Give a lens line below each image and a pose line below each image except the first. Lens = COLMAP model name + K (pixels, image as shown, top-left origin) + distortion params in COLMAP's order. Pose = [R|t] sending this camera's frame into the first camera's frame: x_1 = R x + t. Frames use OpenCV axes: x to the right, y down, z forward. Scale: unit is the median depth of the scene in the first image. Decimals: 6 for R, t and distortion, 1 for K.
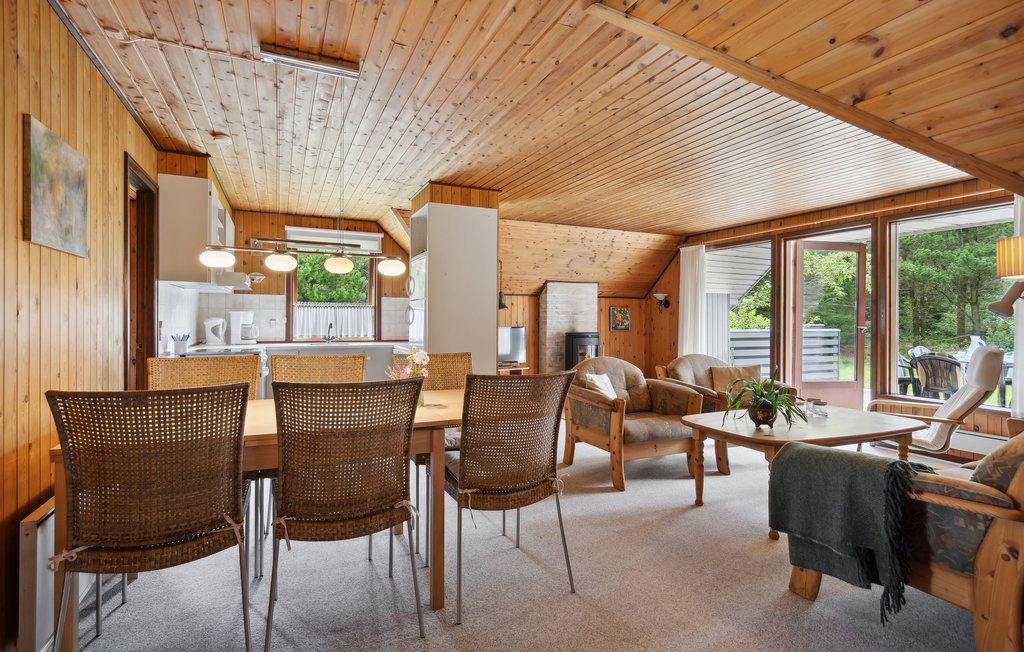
lens RADIAL K [[506.9, 0, 507.8], [0, 506.9, 321.0], [0, 0, 1]] dist [0.003691, 0.000319]
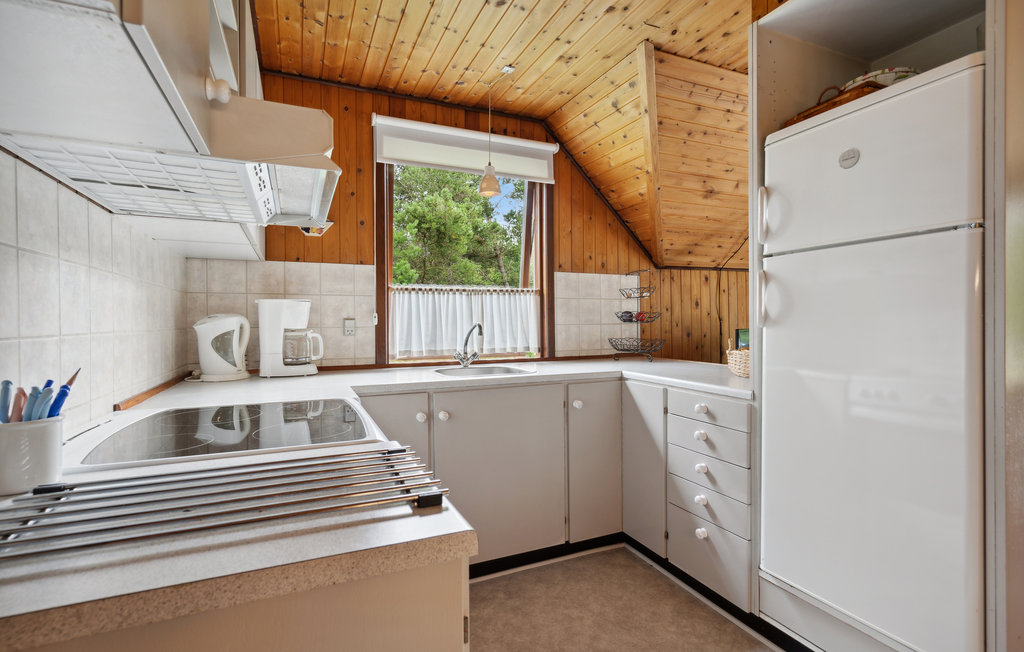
lens RADIAL K [[485.2, 0, 512.0], [0, 485.2, 326.0], [0, 0, 1]] dist [0.000407, 0.000041]
pose [[0.999918, -0.012562, -0.002504, -0.312322], [0.012582, 0.999888, 0.008122, 0.002769], [0.002402, -0.008153, 0.999964, 0.555738]]
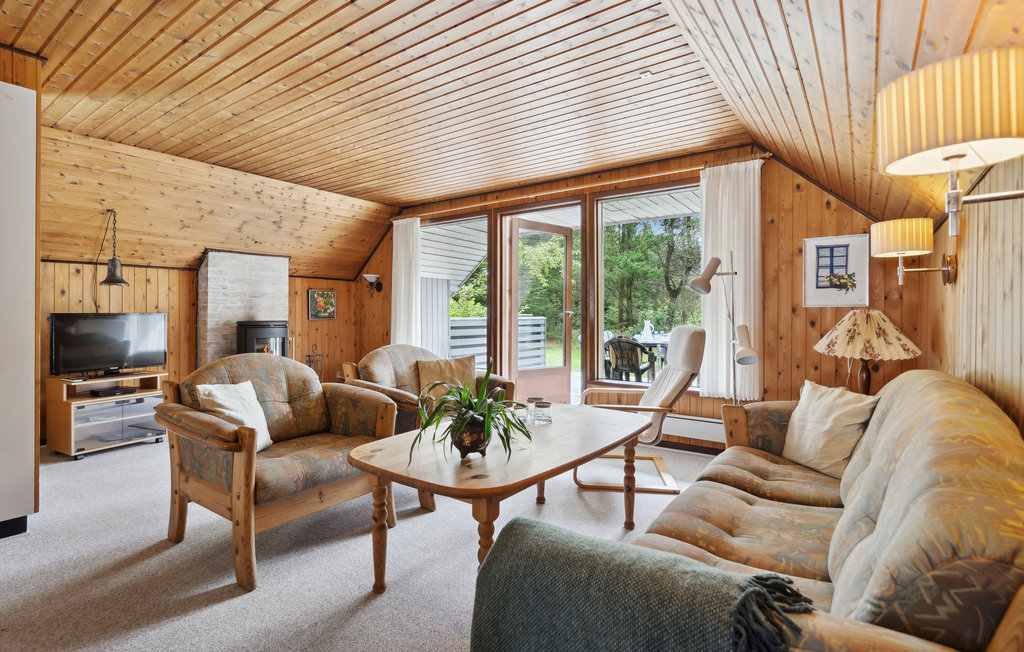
lens RADIAL K [[485.2, 0, 512.0], [0, 485.2, 326.0], [0, 0, 1]] dist [0.000407, 0.000041]
pose [[0.866155, -0.014222, 0.499574, 0.126894], [0.002945, 0.999723, 0.023354, 0.016972], [-0.499768, -0.018757, 0.865956, 0.233473]]
